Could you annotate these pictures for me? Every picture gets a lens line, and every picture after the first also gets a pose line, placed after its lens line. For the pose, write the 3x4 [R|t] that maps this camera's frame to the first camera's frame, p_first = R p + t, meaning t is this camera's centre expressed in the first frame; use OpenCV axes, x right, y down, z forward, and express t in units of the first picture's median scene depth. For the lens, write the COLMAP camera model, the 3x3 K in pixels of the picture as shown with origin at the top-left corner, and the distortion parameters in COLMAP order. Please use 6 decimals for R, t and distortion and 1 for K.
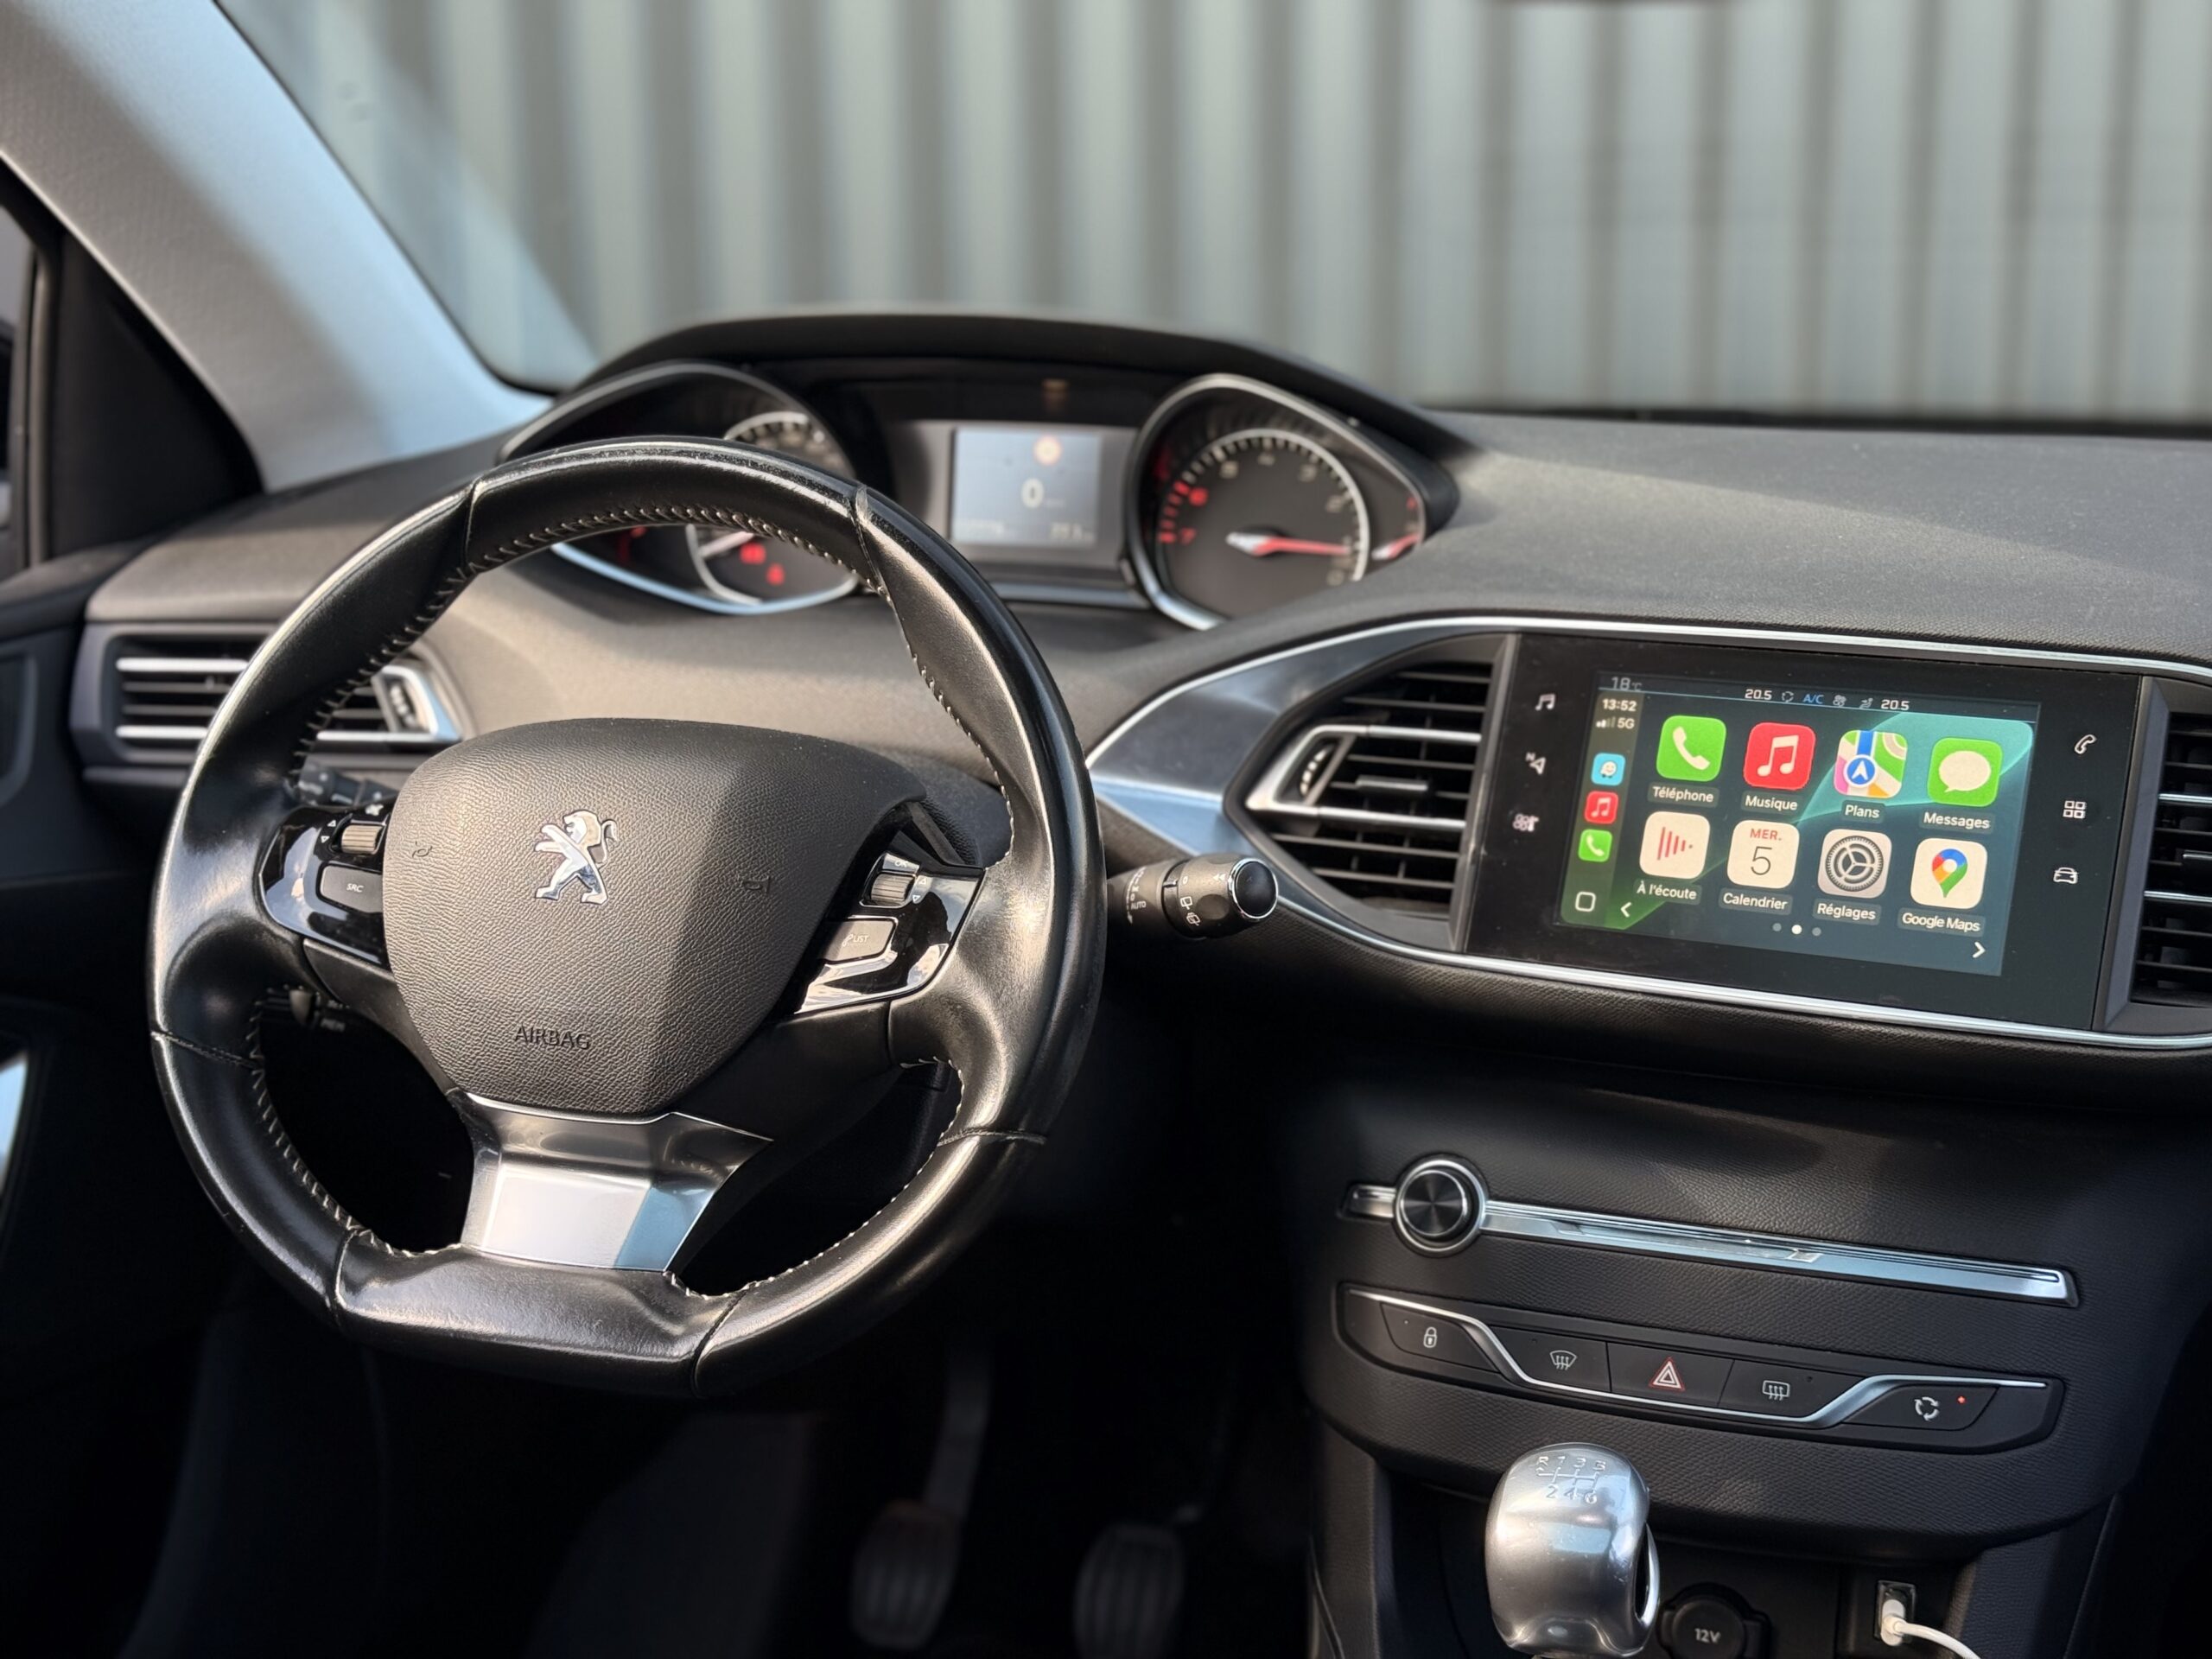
lens RADIAL K [[3171.5, 0, 1107.5], [0, 3171.5, 826.9], [0, 0, 1]] dist [0.187504, 0.000000]
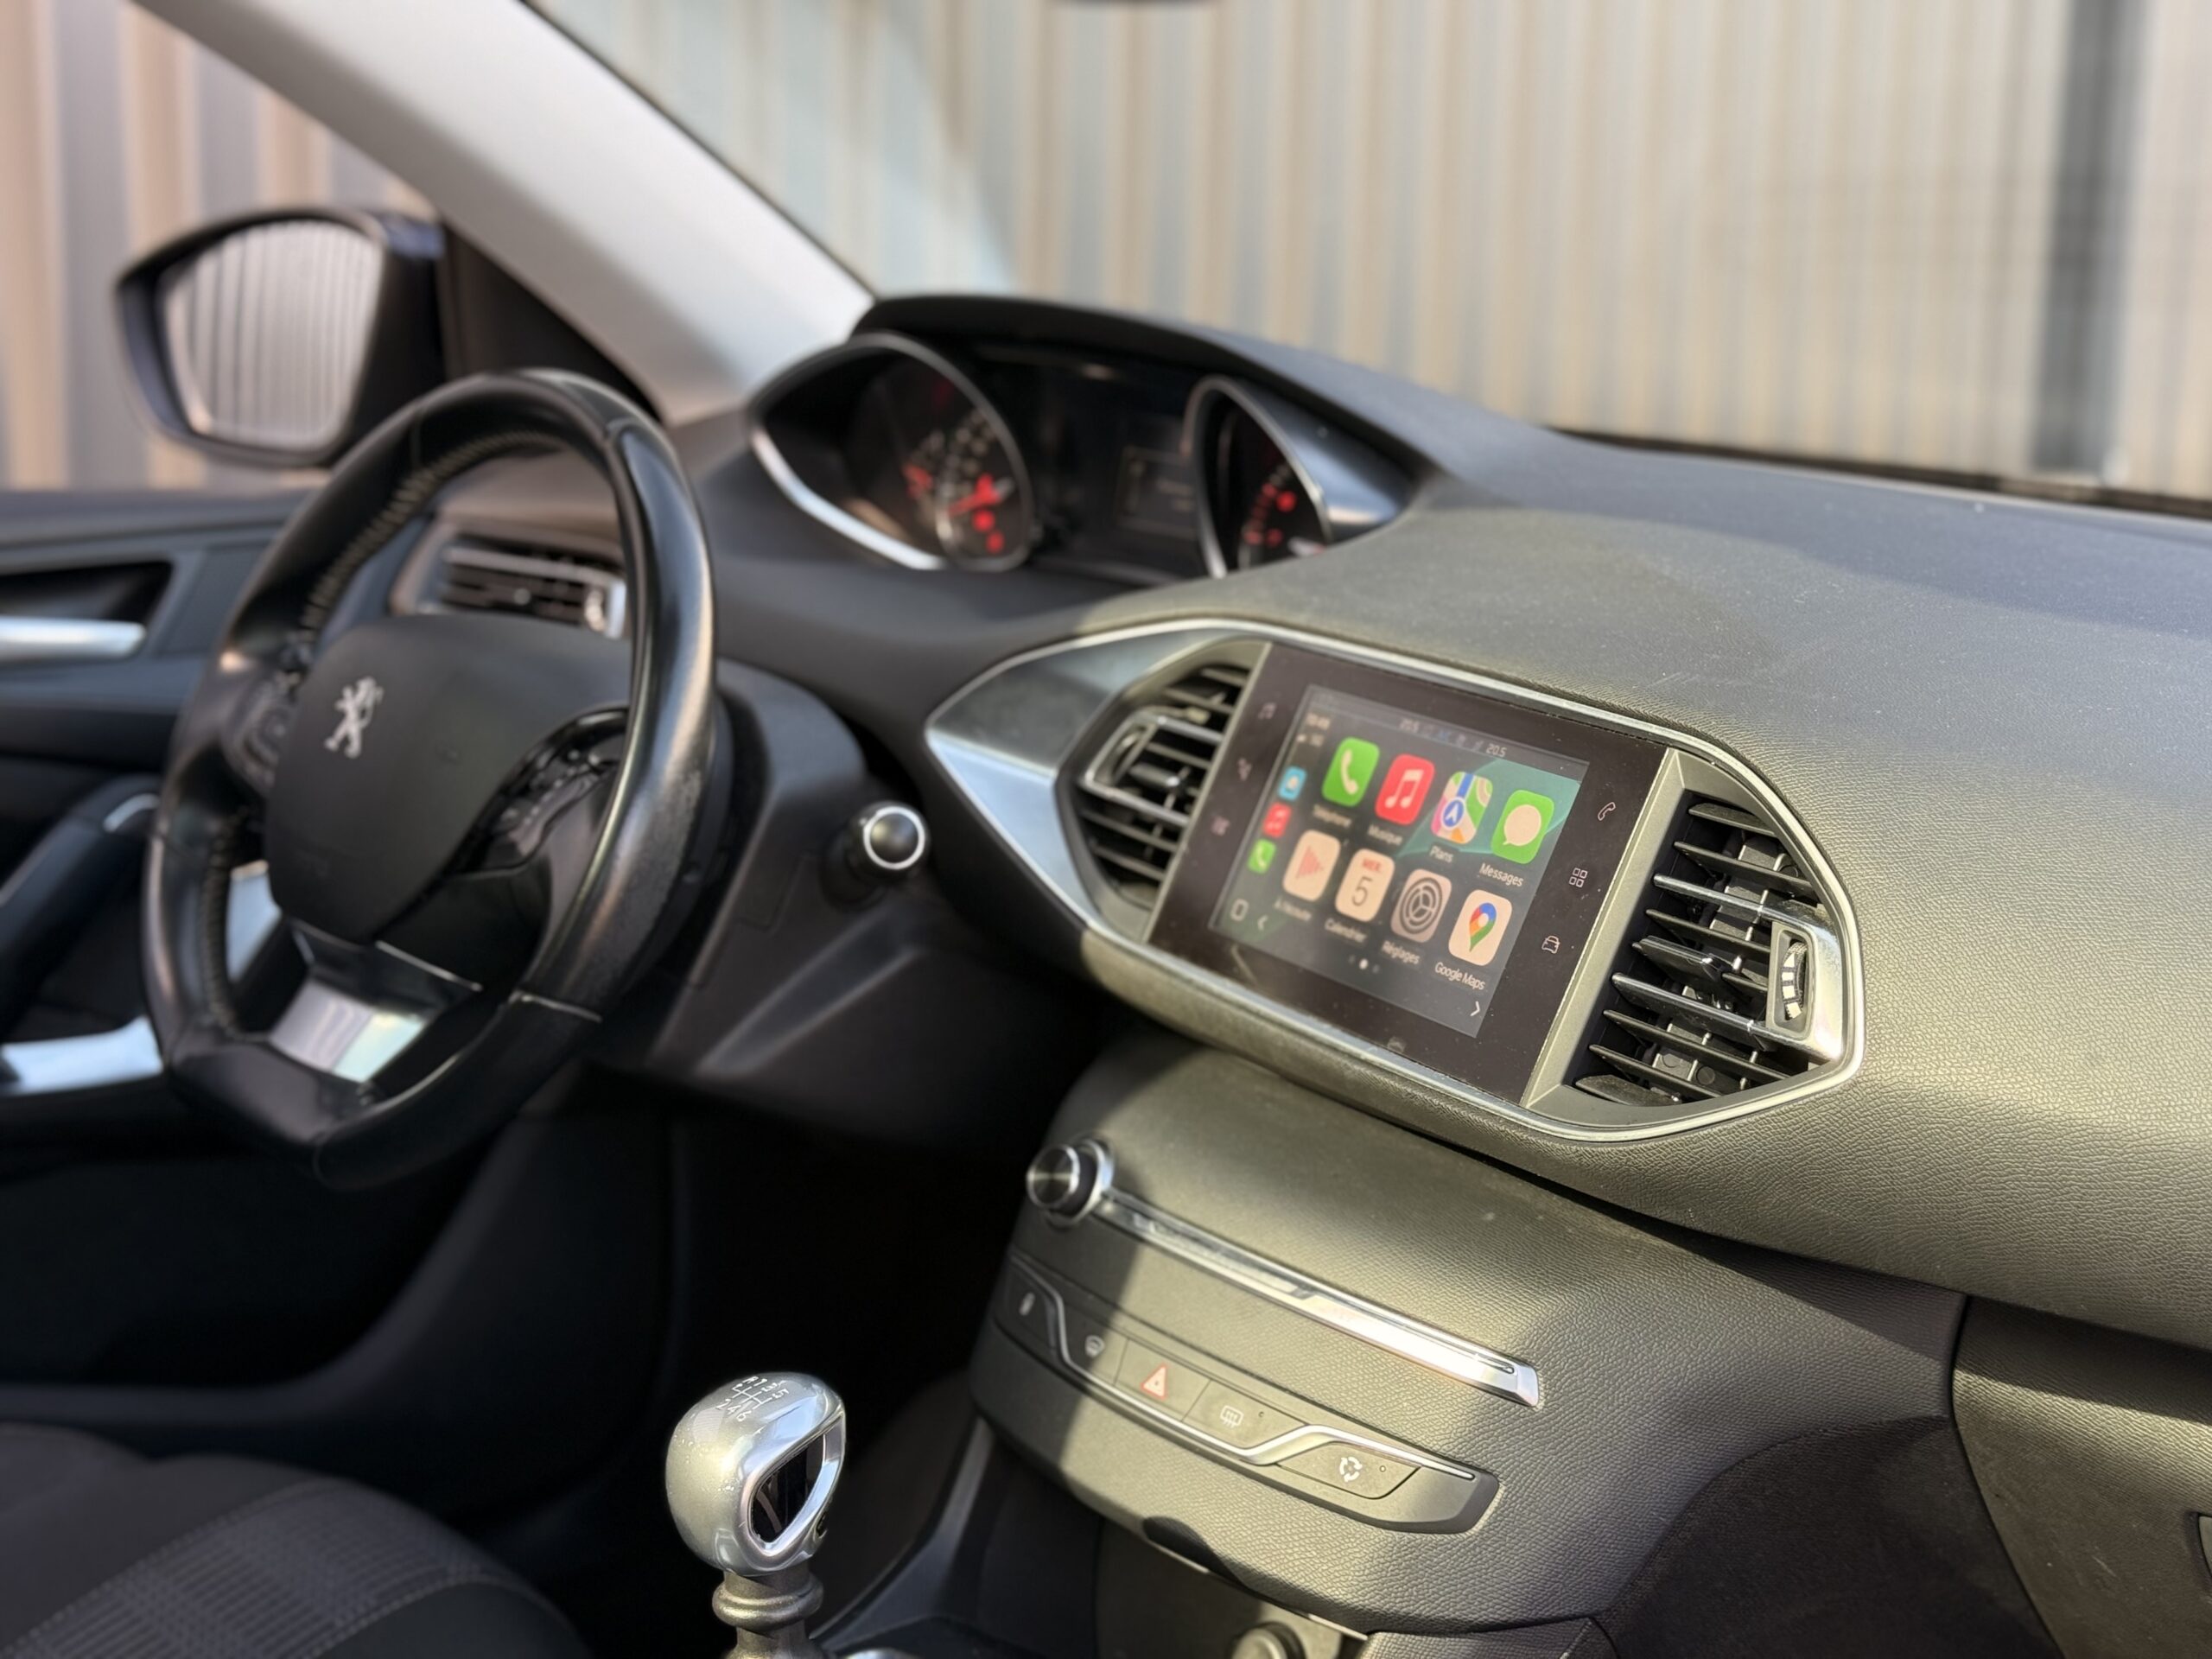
lens RADIAL K [[3171.5, 0, 1104.0], [0, 3171.5, 829.0], [0, 0, 1]] dist [0.187504, 0.000000]
pose [[0.841718, 0.148071, -0.519217, 0.642819], [-0.159682, 0.986910, 0.022583, -0.017596], [0.515764, 0.063901, 0.854344, 0.132290]]
